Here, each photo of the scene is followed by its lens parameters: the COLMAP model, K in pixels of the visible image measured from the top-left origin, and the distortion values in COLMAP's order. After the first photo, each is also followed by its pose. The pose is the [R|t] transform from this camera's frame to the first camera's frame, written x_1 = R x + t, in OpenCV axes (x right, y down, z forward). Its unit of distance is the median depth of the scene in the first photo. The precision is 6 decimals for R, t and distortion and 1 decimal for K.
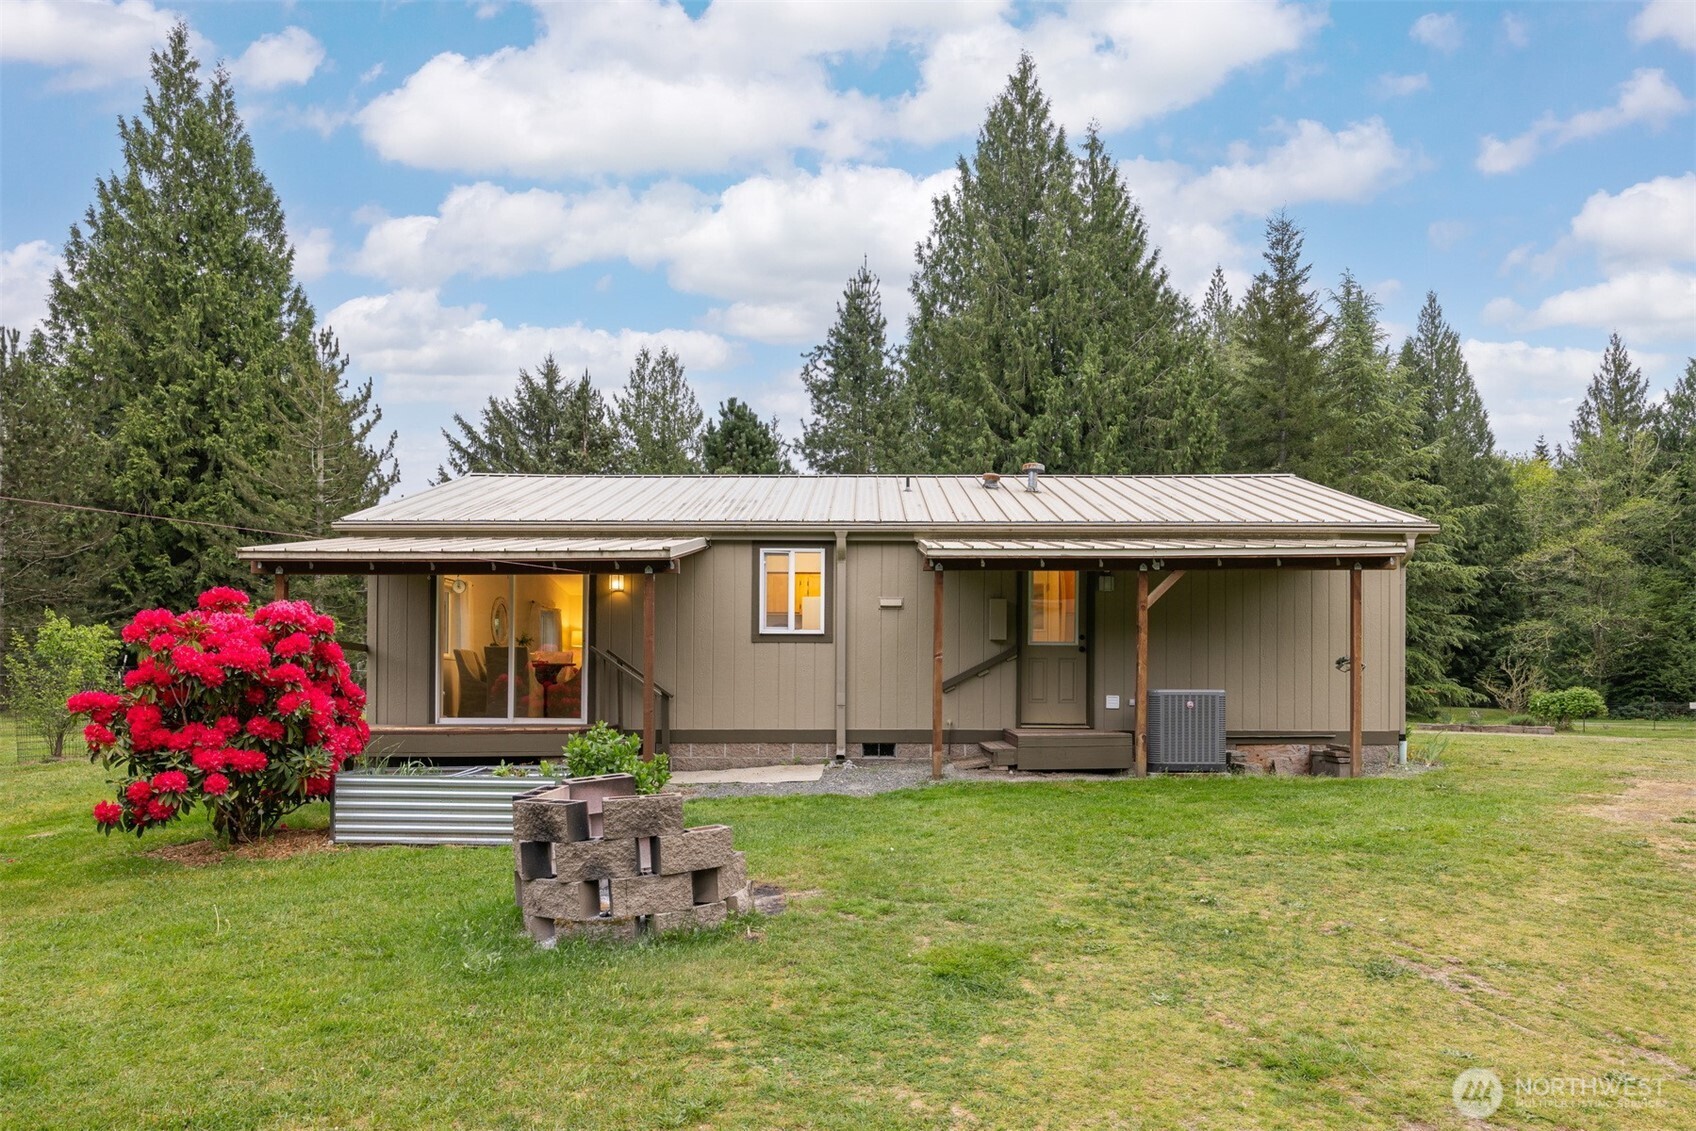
lens RADIAL K [[1048.5, 0, 849.5], [0, 1048.5, 697.3], [0, 0, 1]] dist [-0.004872, 0.001442]
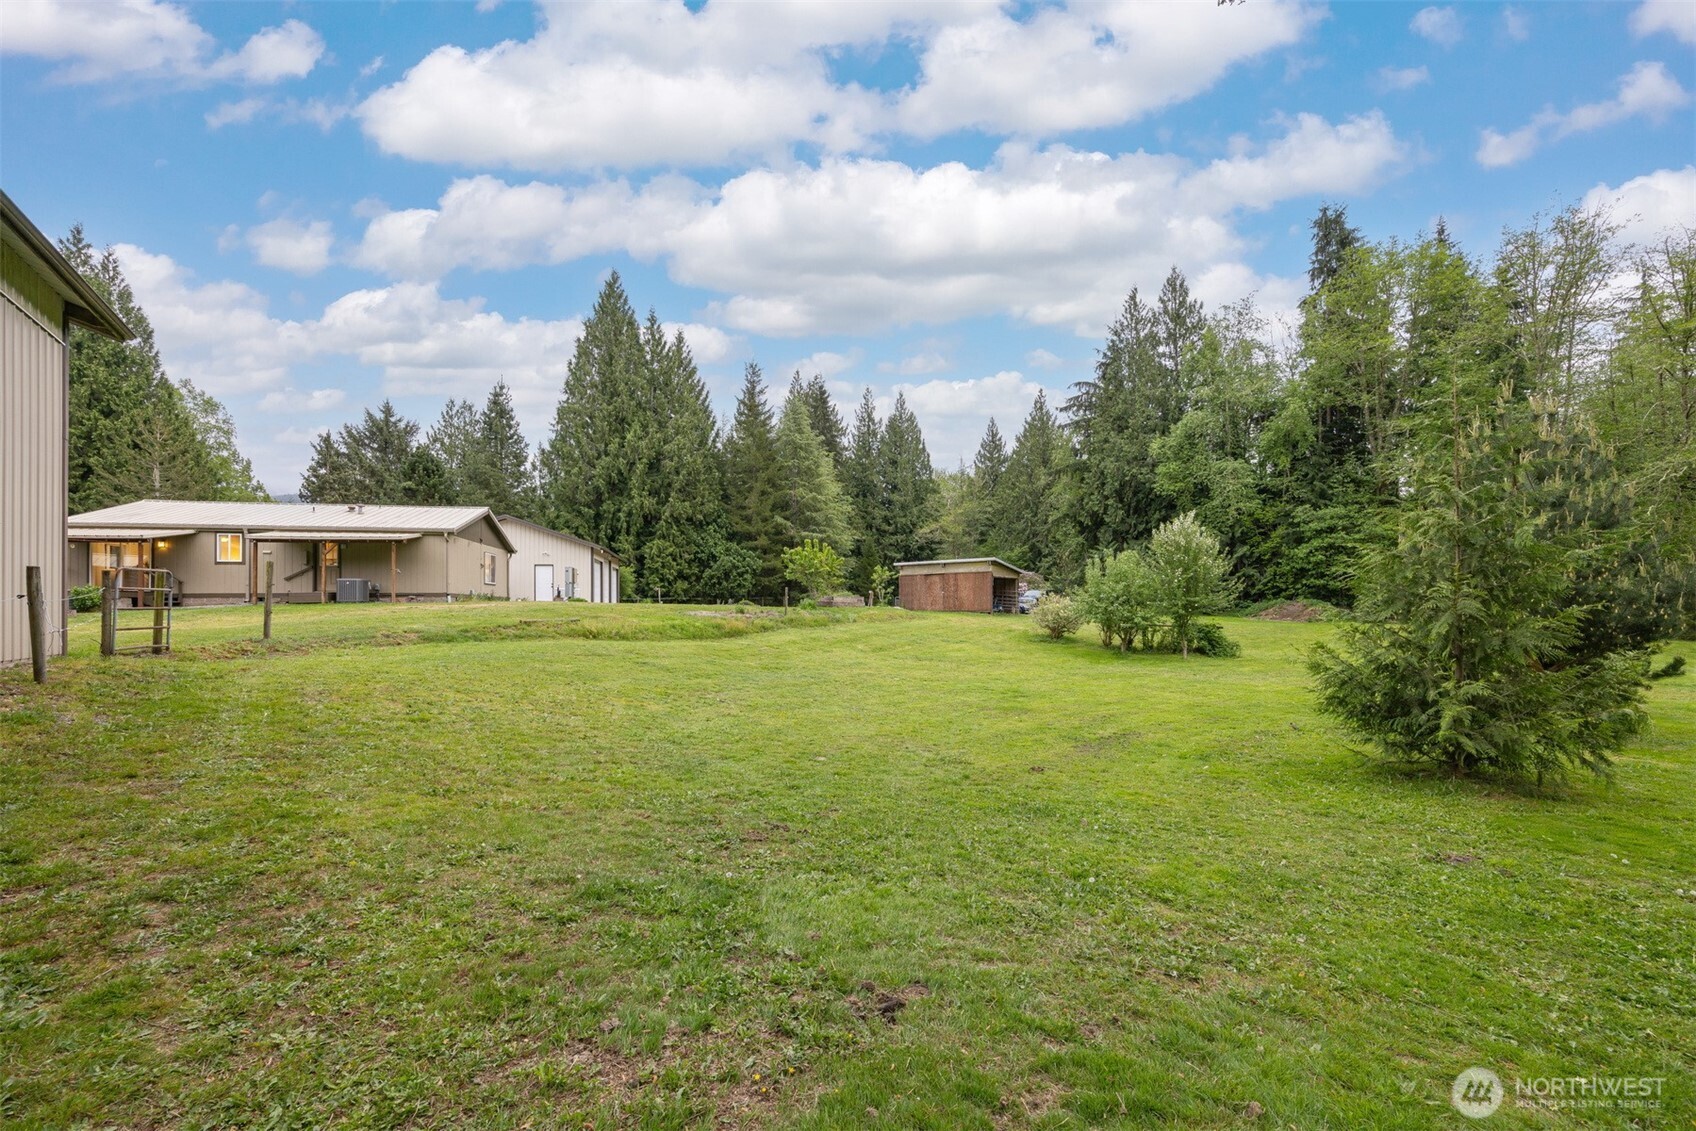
lens RADIAL K [[684.7, 0, 849.3], [0, 684.7, 608.7], [0, 0, 1]] dist [0.000871, 0.000099]
pose [[0.979054, -0.008720, 0.203416, 0.402656], [0.009833, 0.999942, -0.004460, 0.031443], [-0.203365, 0.006367, 0.979082, -0.406954]]
